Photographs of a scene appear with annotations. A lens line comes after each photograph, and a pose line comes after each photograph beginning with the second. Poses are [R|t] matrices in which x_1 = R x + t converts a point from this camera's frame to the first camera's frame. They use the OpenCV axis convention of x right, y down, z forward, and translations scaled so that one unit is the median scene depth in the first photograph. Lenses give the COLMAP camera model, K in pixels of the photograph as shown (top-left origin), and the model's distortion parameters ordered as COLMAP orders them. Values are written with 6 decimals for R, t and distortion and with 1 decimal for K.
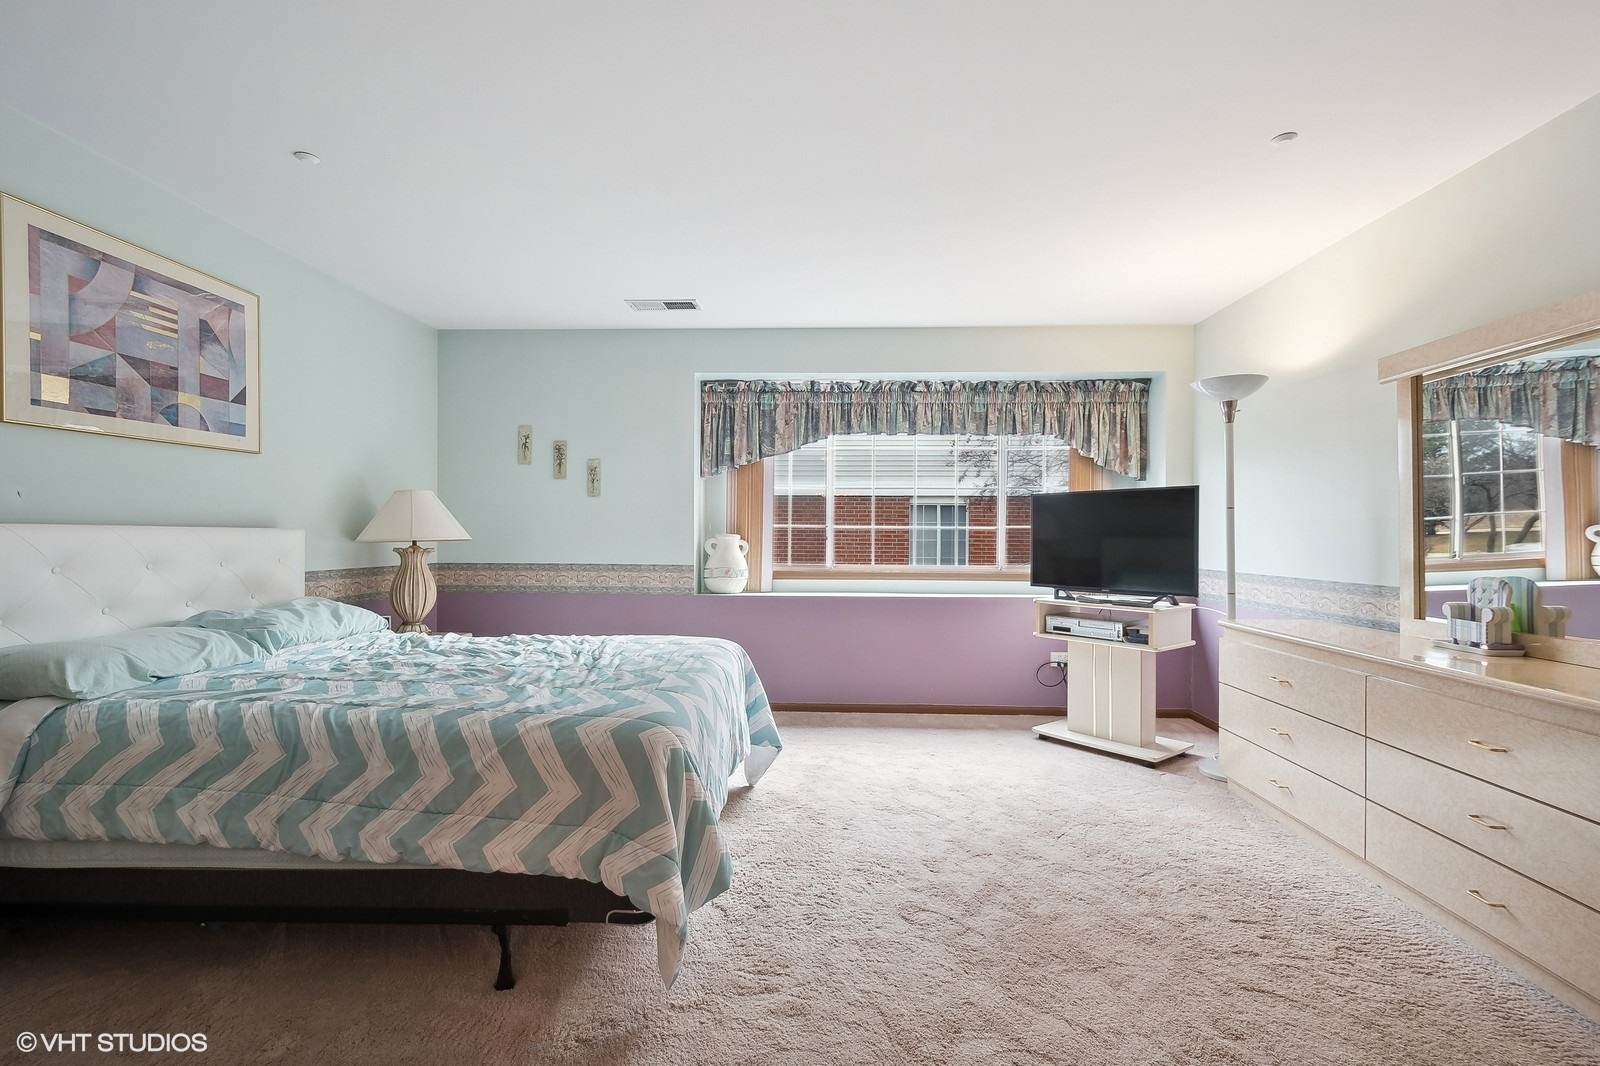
lens RADIAL K [[713.0, 0, 806.4], [0, 713.0, 540.5], [0, 0, 1]] dist [0.009831, -0.002255]
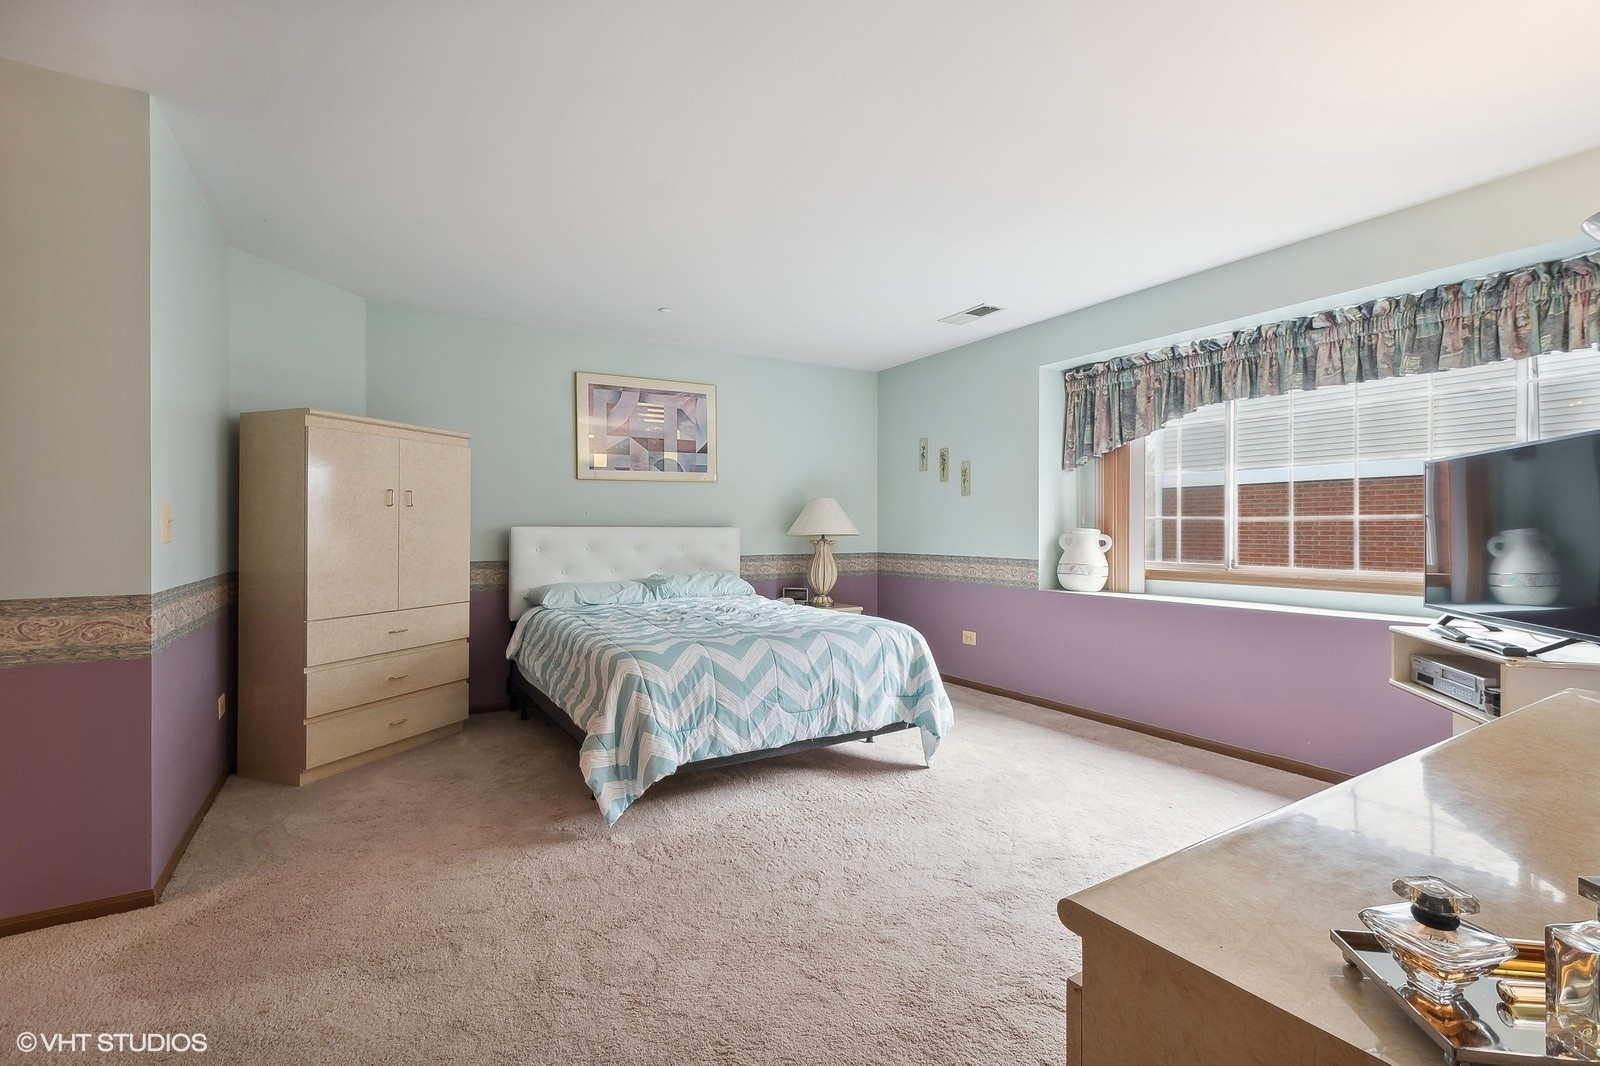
lens RADIAL K [[713.0, 0, 814.9], [0, 713.0, 527.3], [0, 0, 1]] dist [0.009831, -0.002255]
pose [[0.565923, -0.009092, -0.824408, 0.465663], [-0.000919, 0.999932, -0.011658, 0.001018], [0.824458, 0.007355, 0.565876, 0.174435]]
